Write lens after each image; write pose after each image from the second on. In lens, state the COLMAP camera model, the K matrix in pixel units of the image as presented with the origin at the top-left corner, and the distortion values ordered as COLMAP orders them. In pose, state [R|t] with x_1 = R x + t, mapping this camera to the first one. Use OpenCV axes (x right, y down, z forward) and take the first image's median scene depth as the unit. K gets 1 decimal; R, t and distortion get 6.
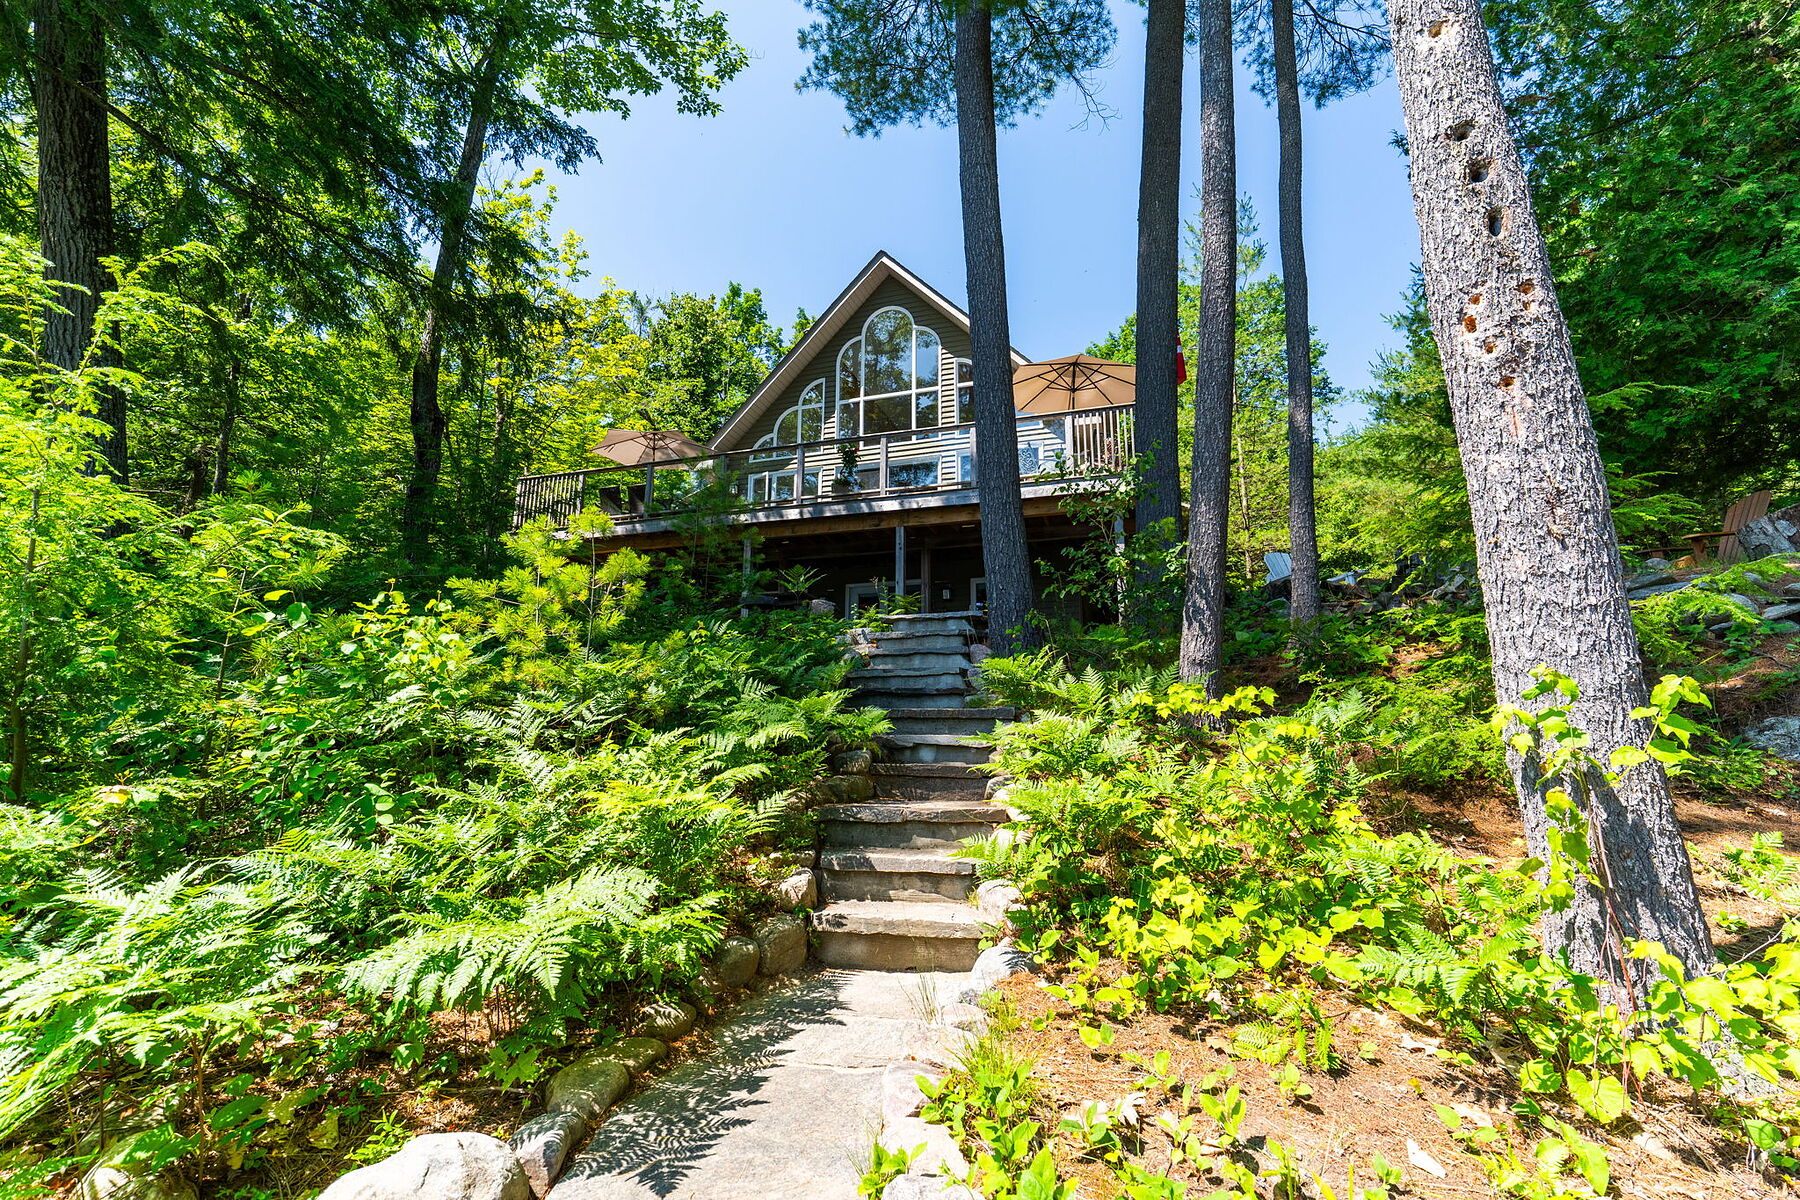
lens RADIAL K [[1560.5, 0, 899.2], [0, 1560.5, 633.6], [0, 0, 1]] dist [0.034505, -0.004369]
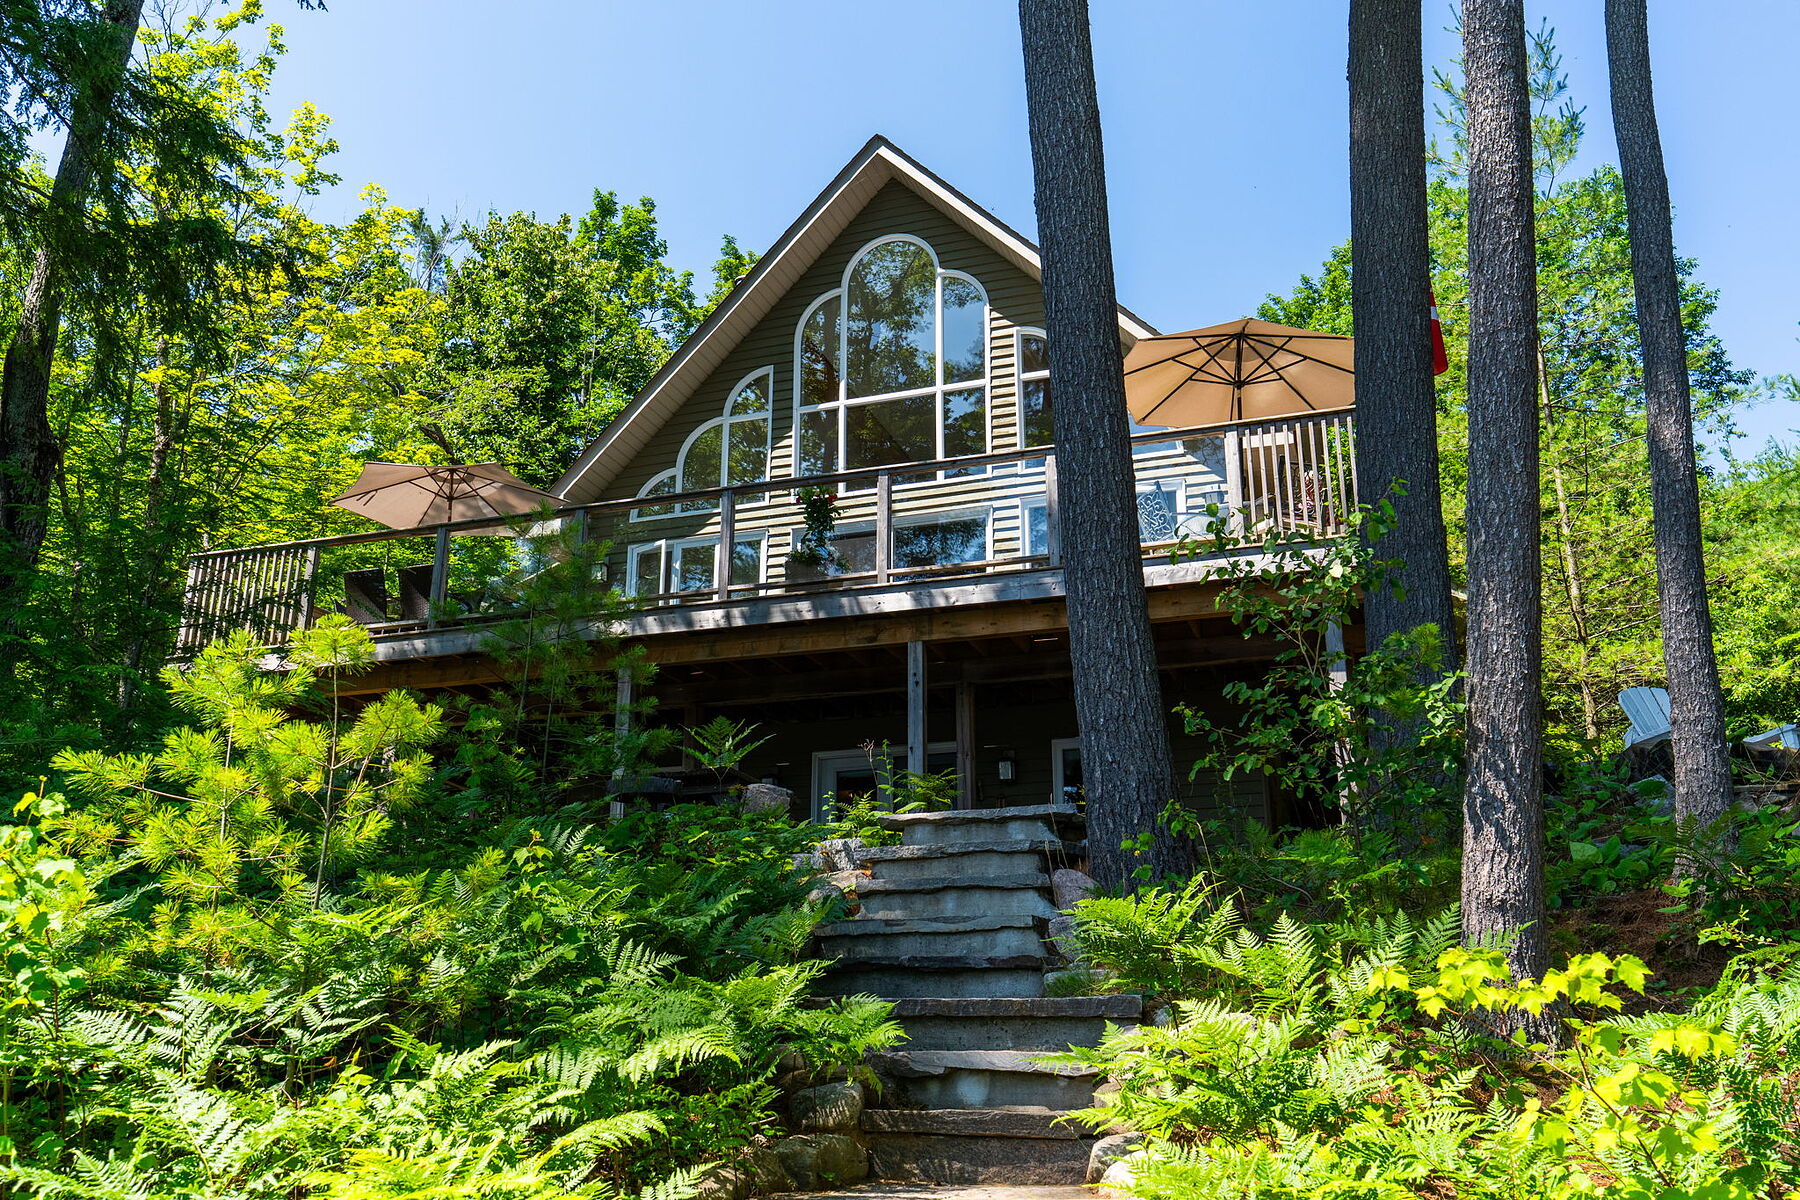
lens RADIAL K [[1560.5, 0, 899.2], [0, 1560.5, 633.6], [0, 0, 1]] dist [0.034505, -0.004369]
pose [[0.999898, -0.008298, -0.011589, 0.001196], [0.005944, 0.981742, -0.190122, 0.028533], [0.012955, 0.190034, 0.981692, 0.484090]]
